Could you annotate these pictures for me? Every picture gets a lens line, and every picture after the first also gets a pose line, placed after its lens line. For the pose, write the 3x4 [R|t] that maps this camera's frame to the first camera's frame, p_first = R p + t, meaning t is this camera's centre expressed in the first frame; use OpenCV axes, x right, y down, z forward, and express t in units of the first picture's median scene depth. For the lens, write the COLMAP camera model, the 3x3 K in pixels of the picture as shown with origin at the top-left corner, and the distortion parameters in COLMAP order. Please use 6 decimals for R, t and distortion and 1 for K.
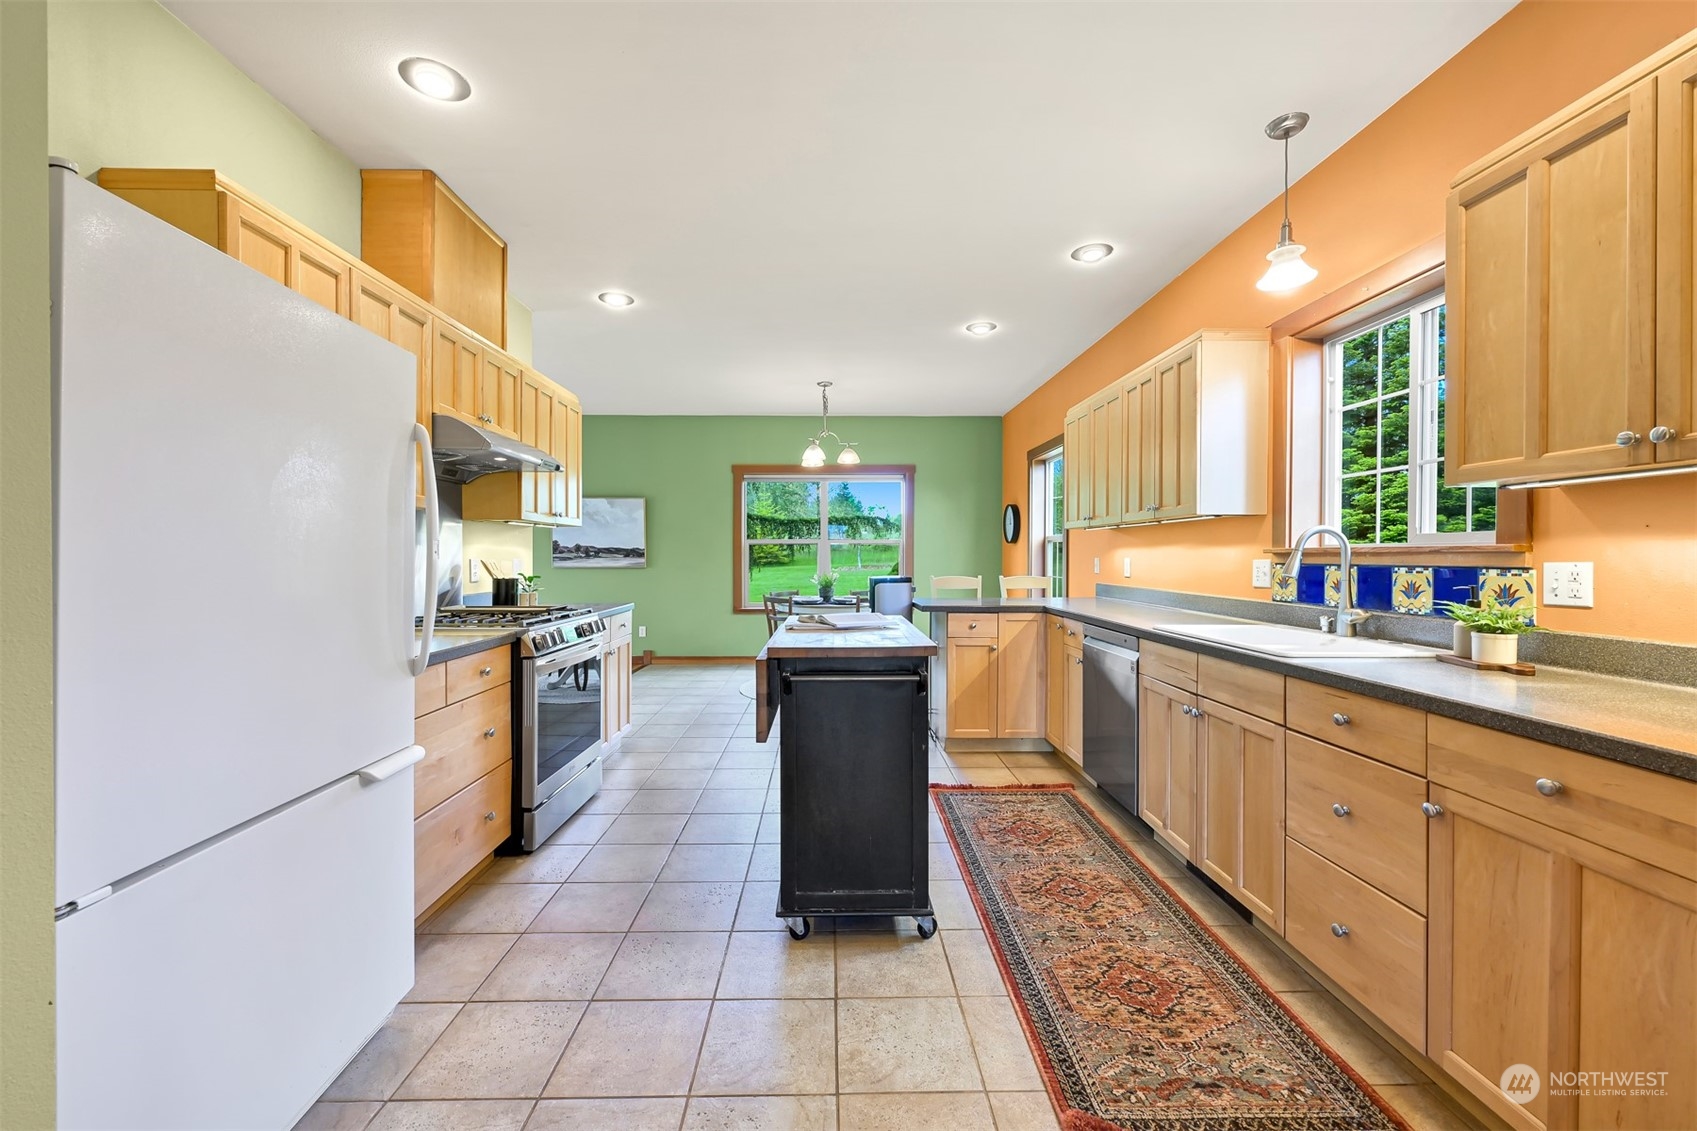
lens RADIAL K [[683.1, 0, 846.6], [0, 683.1, 558.7], [0, 0, 1]] dist [-0.003305, 0.000507]
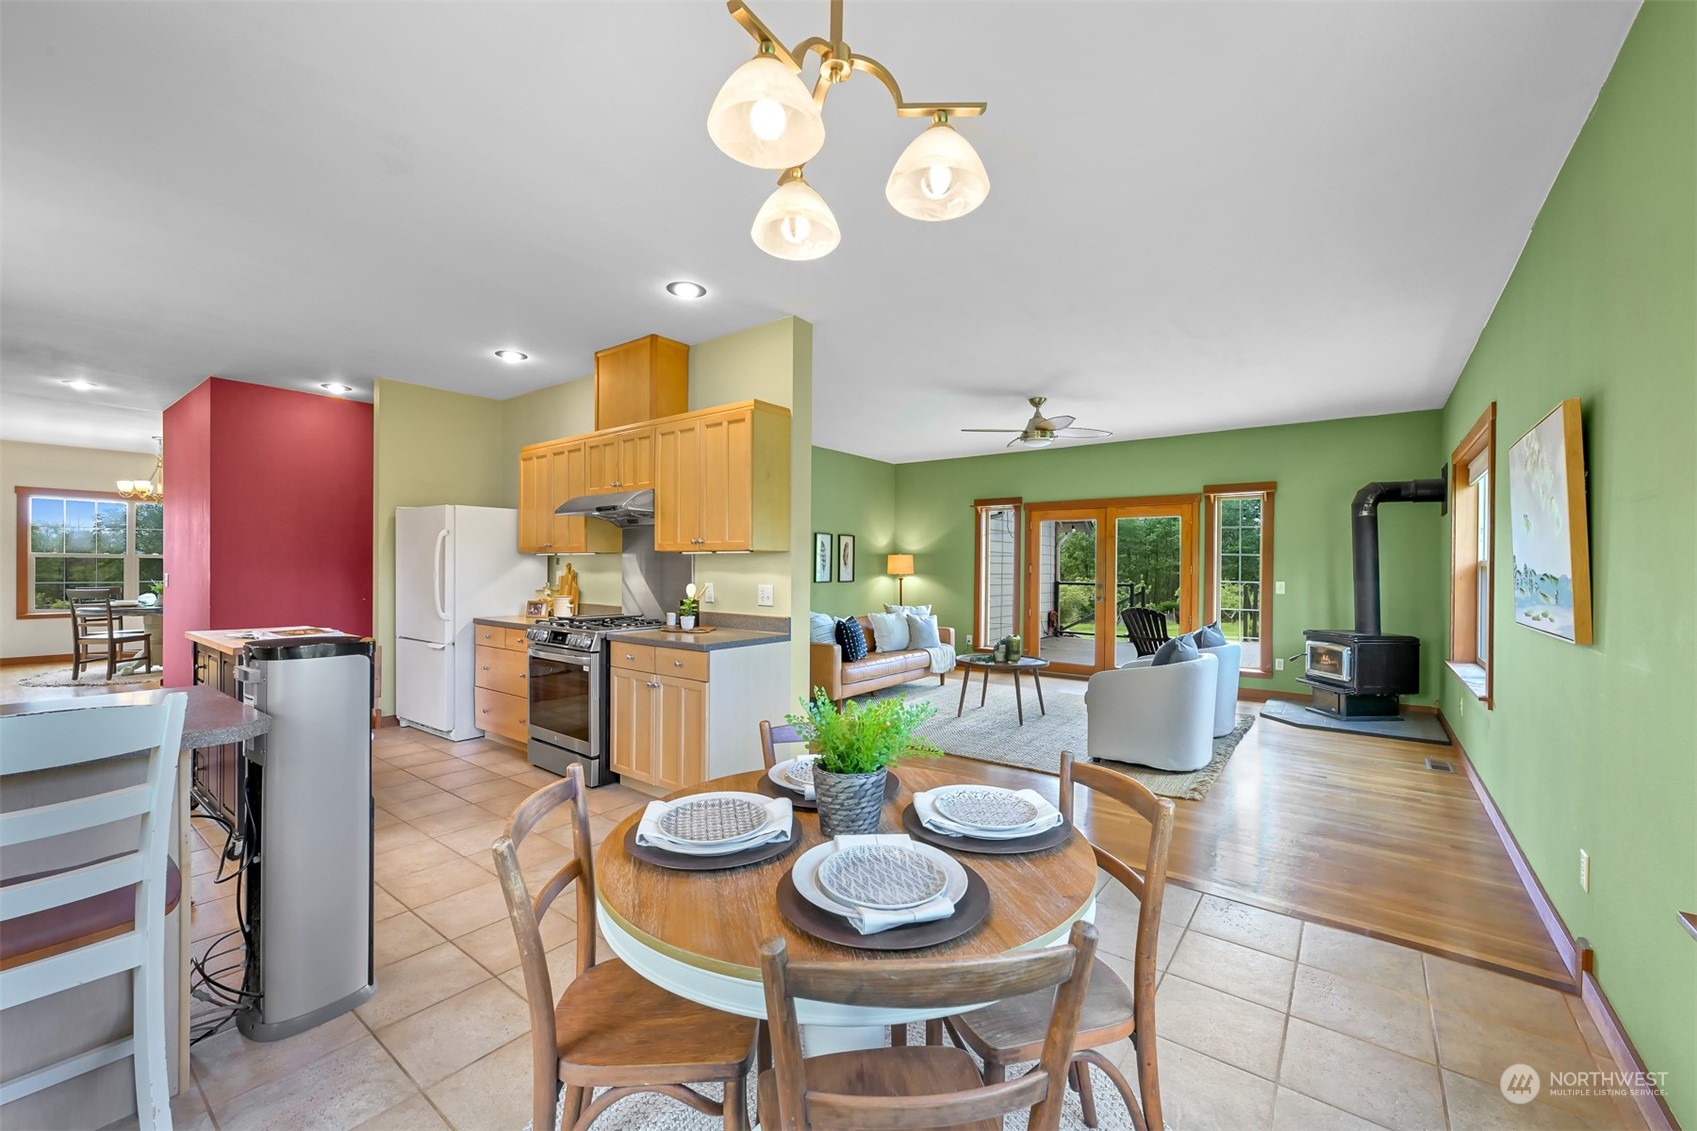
lens RADIAL K [[683.1, 0, 850.0], [0, 683.1, 567.6], [0, 0, 1]] dist [-0.003305, 0.000507]
pose [[-0.625656, -0.005859, -0.780077, 0.383486], [-0.011265, 0.999935, 0.001525, -0.049969], [0.780018, 0.009742, -0.625681, 3.037165]]
